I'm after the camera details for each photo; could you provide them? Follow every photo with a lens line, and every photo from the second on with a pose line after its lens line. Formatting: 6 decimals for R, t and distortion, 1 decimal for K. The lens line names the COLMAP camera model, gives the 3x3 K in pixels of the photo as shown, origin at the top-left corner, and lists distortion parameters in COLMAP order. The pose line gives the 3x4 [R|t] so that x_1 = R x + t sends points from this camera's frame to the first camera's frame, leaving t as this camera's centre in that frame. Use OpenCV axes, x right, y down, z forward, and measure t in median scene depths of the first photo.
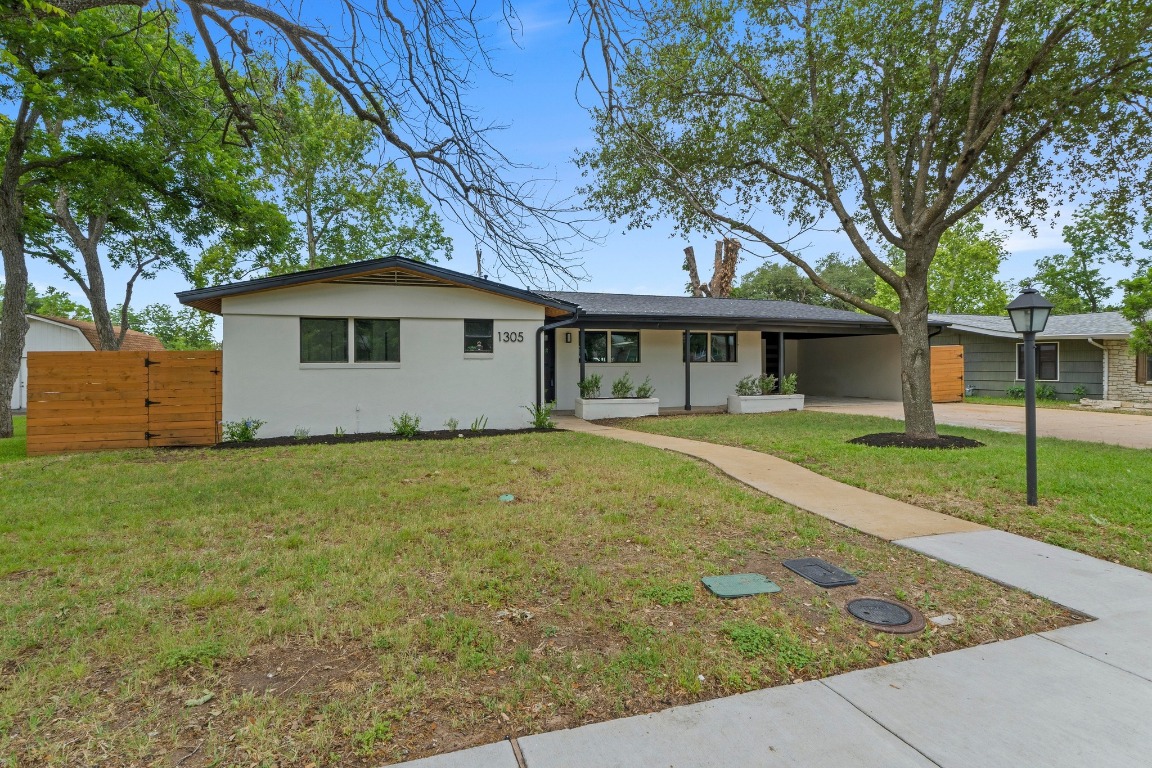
lens RADIAL K [[591.2, 0, 573.2], [0, 591.2, 355.9], [0, 0, 1]] dist [-0.030074, -0.000053]
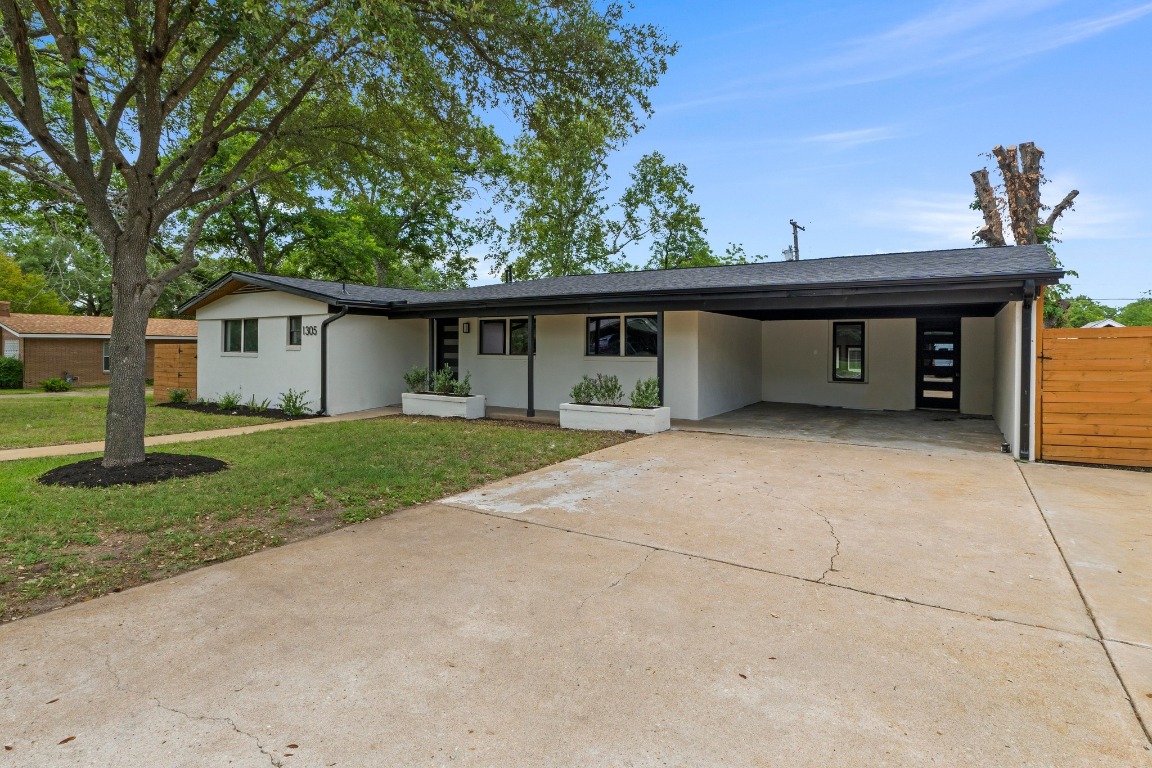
lens RADIAL K [[591.2, 0, 573.2], [0, 591.2, 355.9], [0, 0, 1]] dist [-0.030074, -0.000053]
pose [[0.625126, 0.016978, -0.780339, 1.085824], [0.002619, 0.999712, 0.023849, -0.008863], [0.780519, -0.016953, 0.624902, 0.692363]]
